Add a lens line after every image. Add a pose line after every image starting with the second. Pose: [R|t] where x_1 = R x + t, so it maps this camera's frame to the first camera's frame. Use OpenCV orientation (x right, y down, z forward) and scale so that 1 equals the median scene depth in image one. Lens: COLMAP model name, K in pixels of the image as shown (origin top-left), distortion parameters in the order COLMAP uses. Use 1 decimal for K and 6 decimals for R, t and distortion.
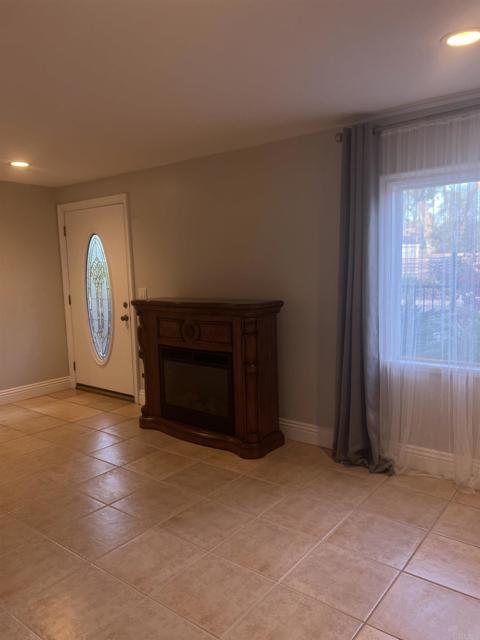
lens RADIAL K [[482.7, 0, 240.0], [0, 482.7, 319.8], [0, 0, 1]] dist [-0.003866, -0.001953]
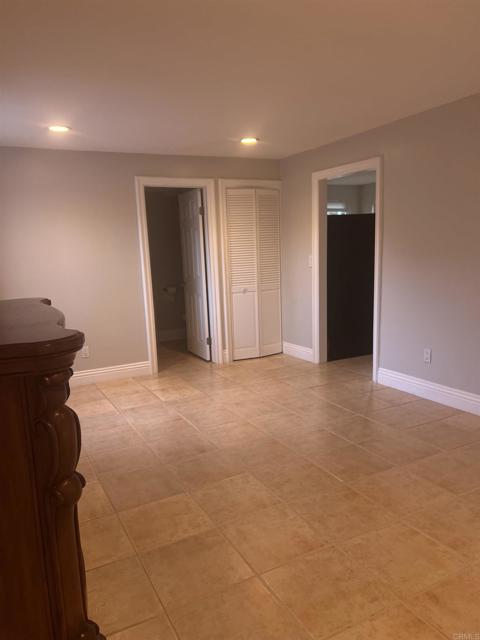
lens RADIAL K [[482.7, 0, 239.6], [0, 482.7, 320.6], [0, 0, 1]] dist [-0.003866, -0.001953]
pose [[-0.907979, -0.003522, 0.419001, -0.726328], [0.112979, 0.960872, 0.252905, -0.196894], [-0.403497, 0.276971, -0.872054, 1.929673]]
